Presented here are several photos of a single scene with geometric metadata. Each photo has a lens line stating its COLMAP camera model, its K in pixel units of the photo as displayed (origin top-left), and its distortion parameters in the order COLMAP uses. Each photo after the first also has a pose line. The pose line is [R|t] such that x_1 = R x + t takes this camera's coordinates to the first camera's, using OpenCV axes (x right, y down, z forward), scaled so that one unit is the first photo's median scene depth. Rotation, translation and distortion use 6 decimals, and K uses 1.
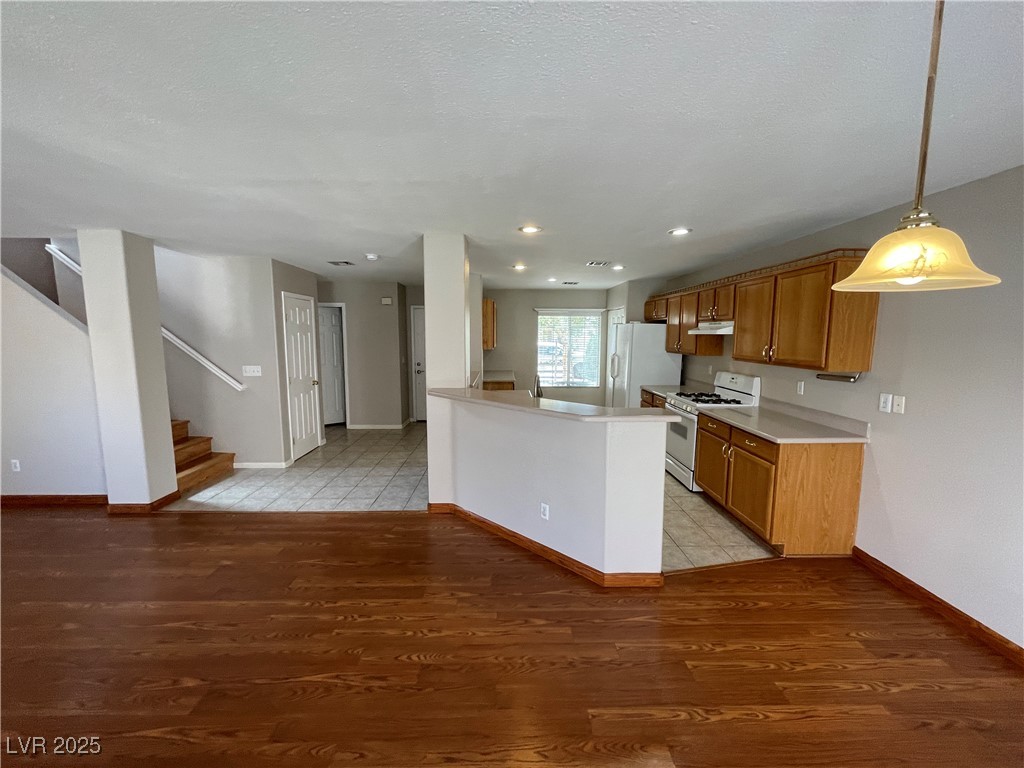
lens RADIAL K [[411.4, 0, 513.6], [0, 411.4, 381.7], [0, 0, 1]] dist [0.000171, 0.000398]
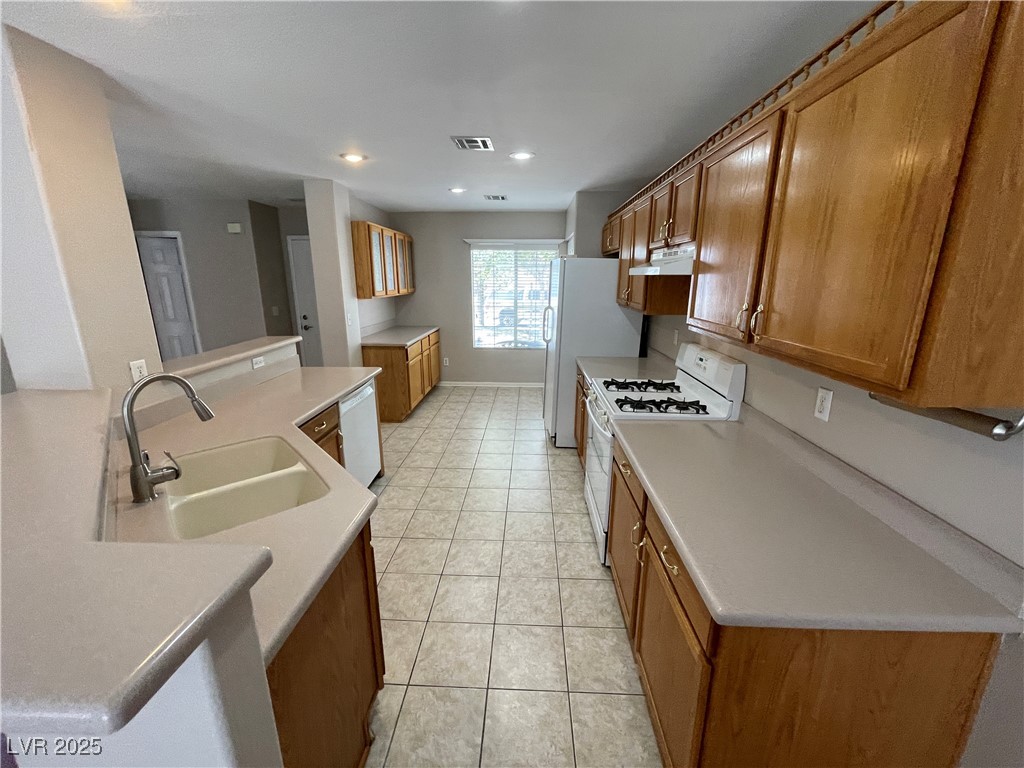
lens RADIAL K [[411.4, 0, 515.7], [0, 411.4, 382.4], [0, 0, 1]] dist [0.000171, 0.000398]
pose [[0.998330, 0.014384, -0.055956, 0.355822], [-0.006722, 0.990853, 0.134776, -0.054008], [0.057383, -0.134174, 0.989295, 0.498069]]
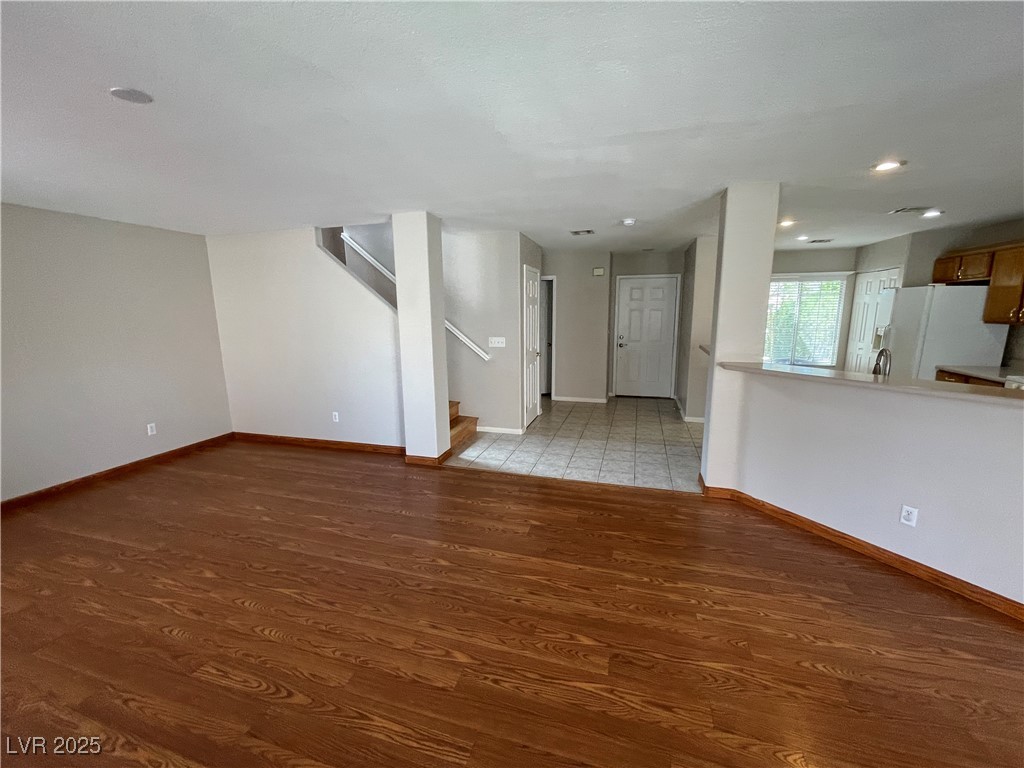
lens RADIAL K [[411.4, 0, 517.5], [0, 411.4, 382.2], [0, 0, 1]] dist [0.000171, 0.000398]
pose [[0.954269, 0.039601, -0.296314, -0.321278], [-0.021121, 0.997642, 0.065309, 0.009170], [0.298202, -0.056064, 0.952855, 0.000612]]
